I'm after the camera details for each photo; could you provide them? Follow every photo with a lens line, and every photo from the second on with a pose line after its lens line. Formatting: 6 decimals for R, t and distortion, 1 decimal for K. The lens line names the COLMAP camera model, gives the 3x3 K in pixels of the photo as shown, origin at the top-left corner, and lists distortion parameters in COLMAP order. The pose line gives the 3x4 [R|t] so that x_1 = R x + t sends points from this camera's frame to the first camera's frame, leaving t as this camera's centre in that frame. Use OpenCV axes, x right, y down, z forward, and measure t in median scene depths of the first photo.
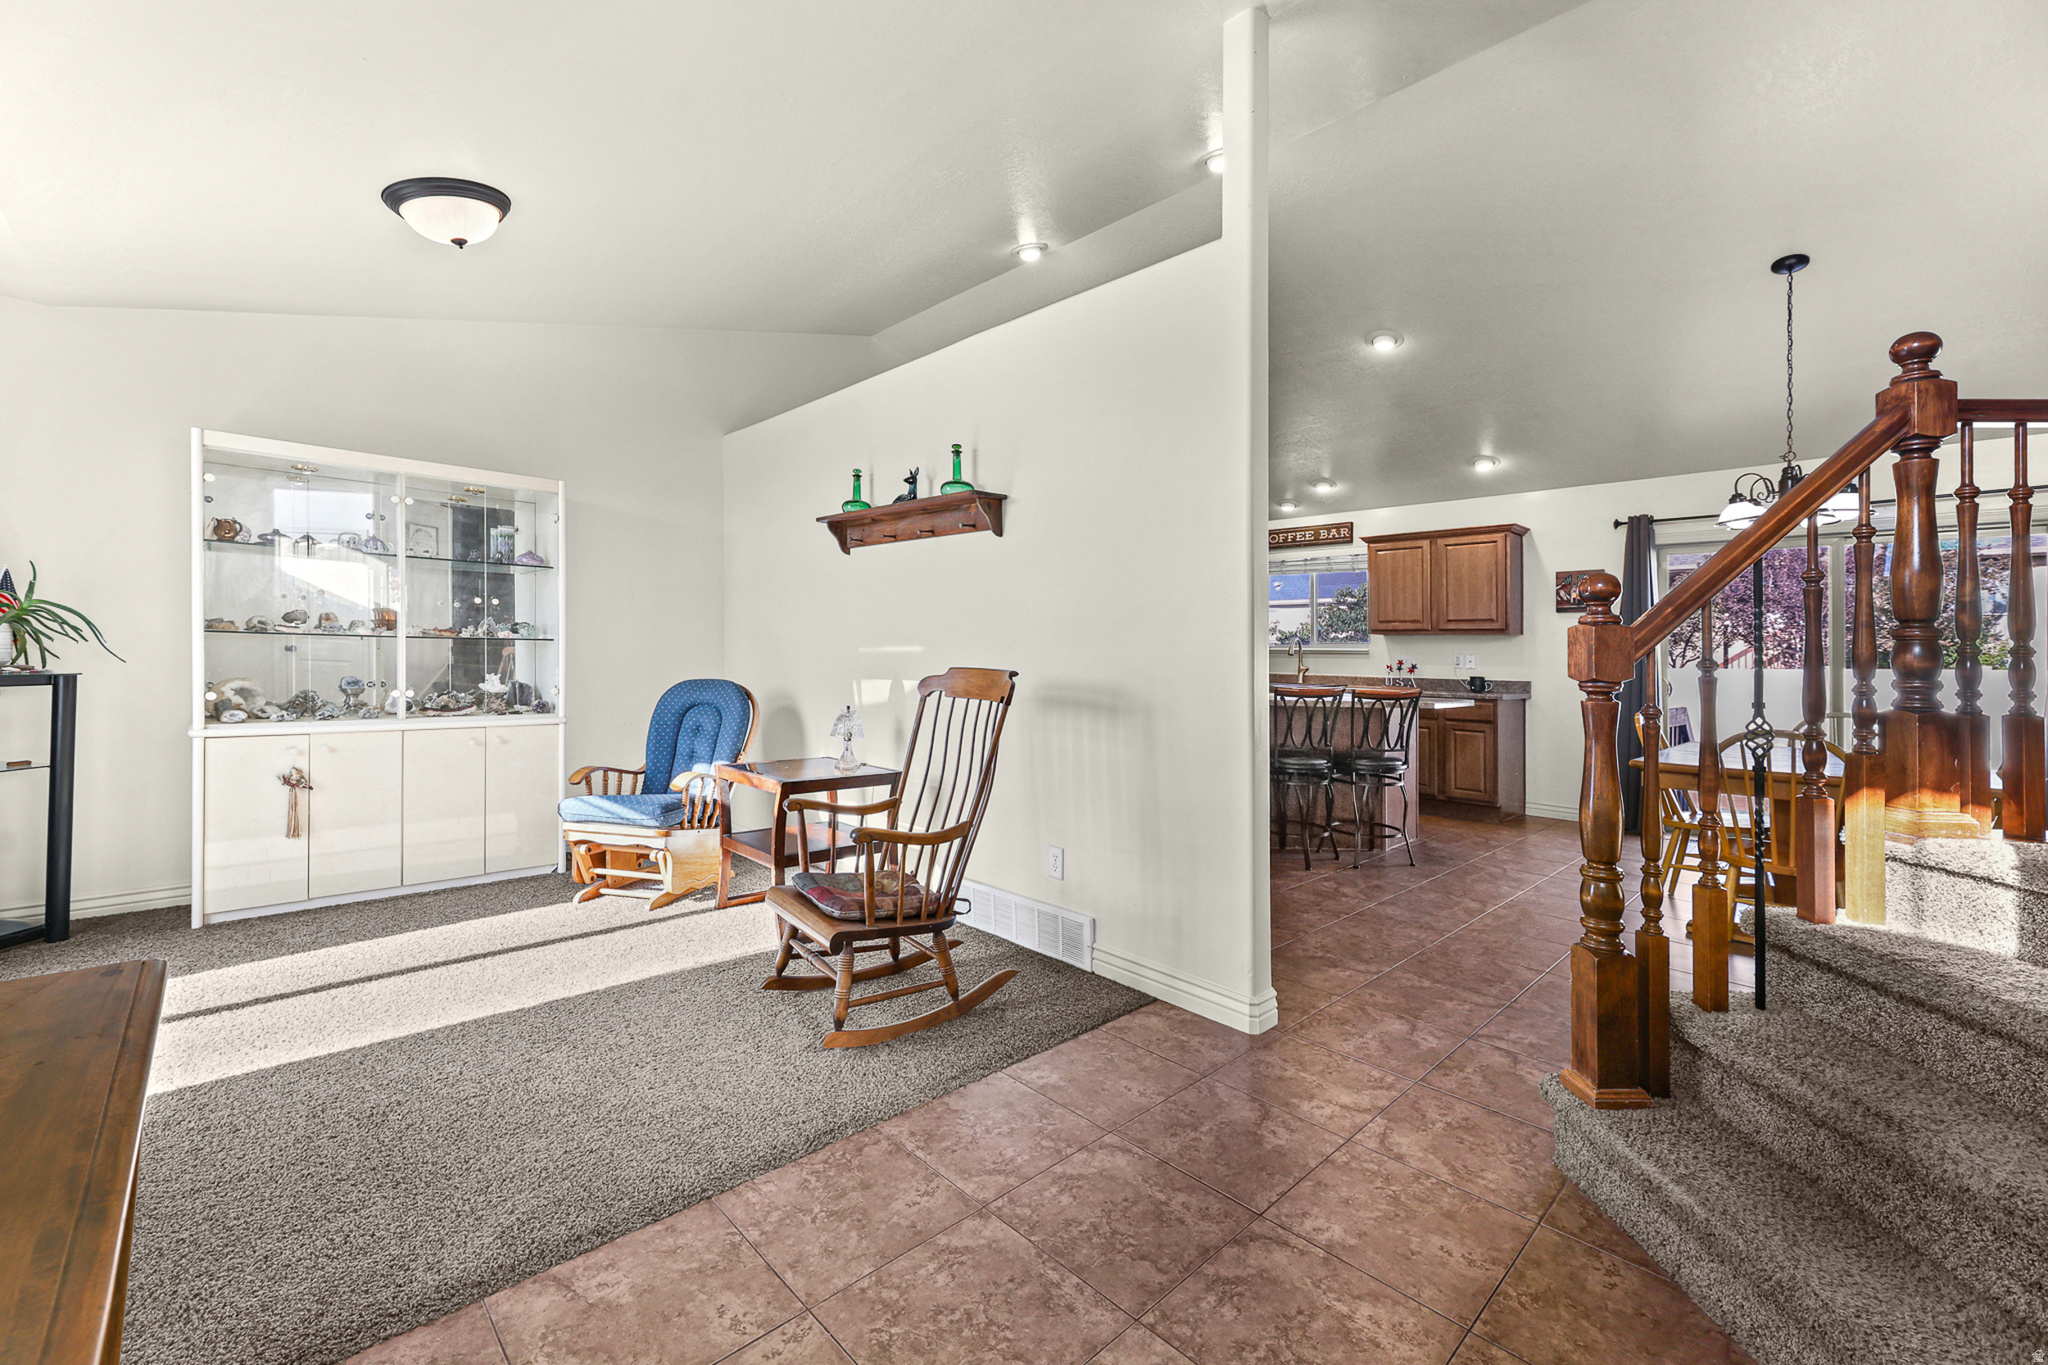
lens RADIAL K [[839.7, 0, 1039.9], [0, 839.7, 639.1], [0, 0, 1]] dist [0.000043, -0.000991]
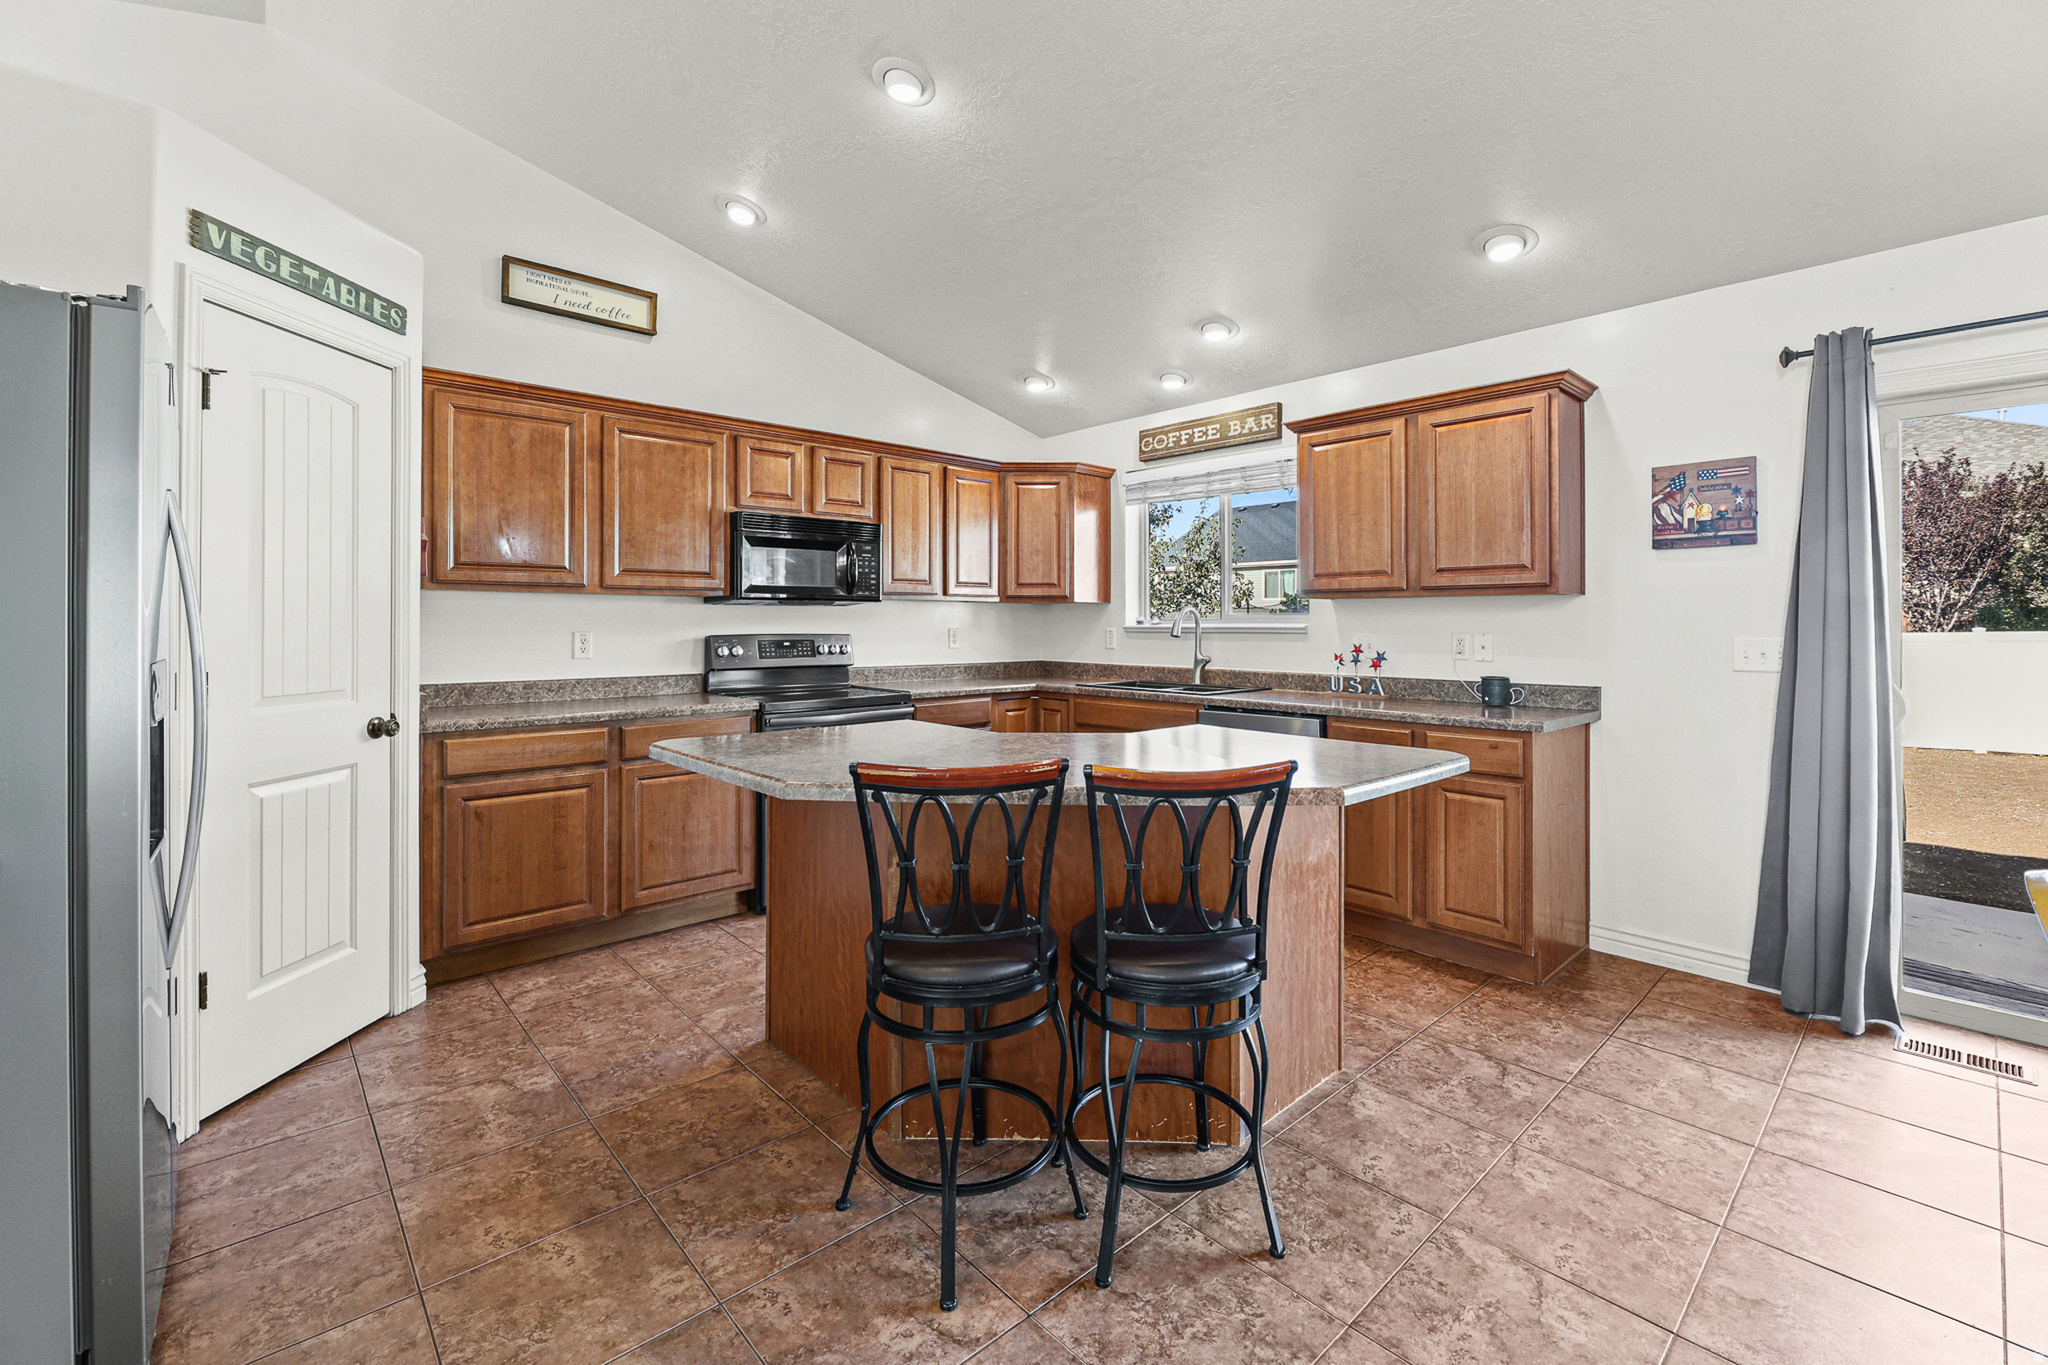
lens RADIAL K [[871.8, 0, 1033.2], [0, 871.8, 628.2], [0, 0, 1]] dist [-0.013717, 0.000026]
pose [[0.999272, -0.013694, -0.035598, 0.252099], [0.014512, 0.999634, 0.022821, -0.001892], [0.035273, -0.023321, 0.999106, 0.449245]]
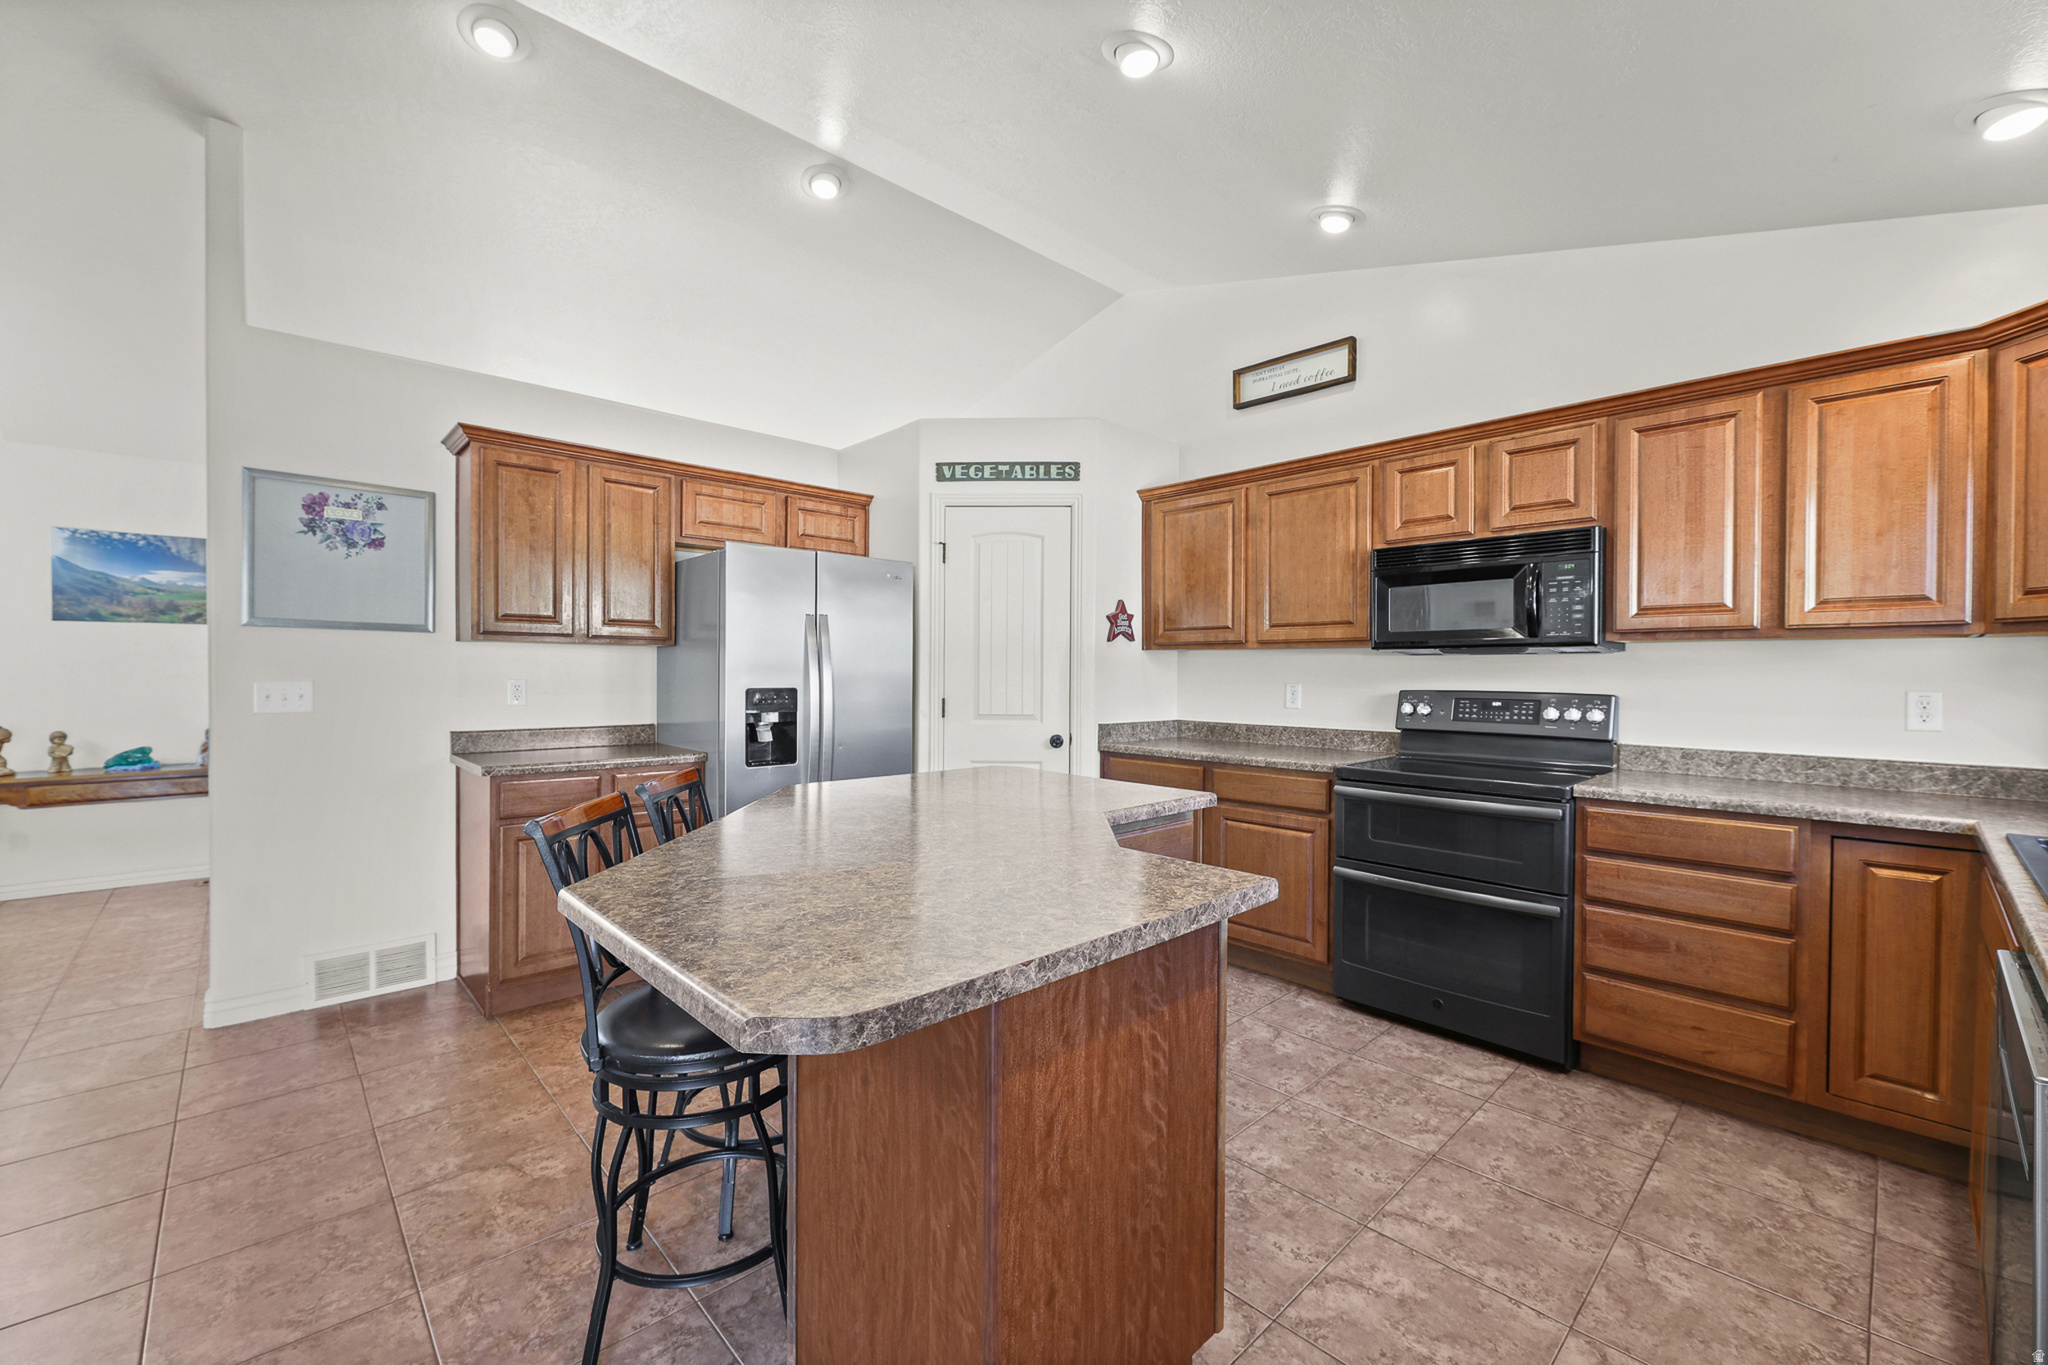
lens RADIAL K [[839.7, 0, 1031.1], [0, 839.7, 683.4], [0, 0, 1]] dist [0.000043, -0.000991]
pose [[-0.041952, -0.008226, -0.999086, 0.542832], [0.003776, 0.999958, -0.008391, 0.013218], [0.999112, -0.004124, -0.041919, 0.852777]]
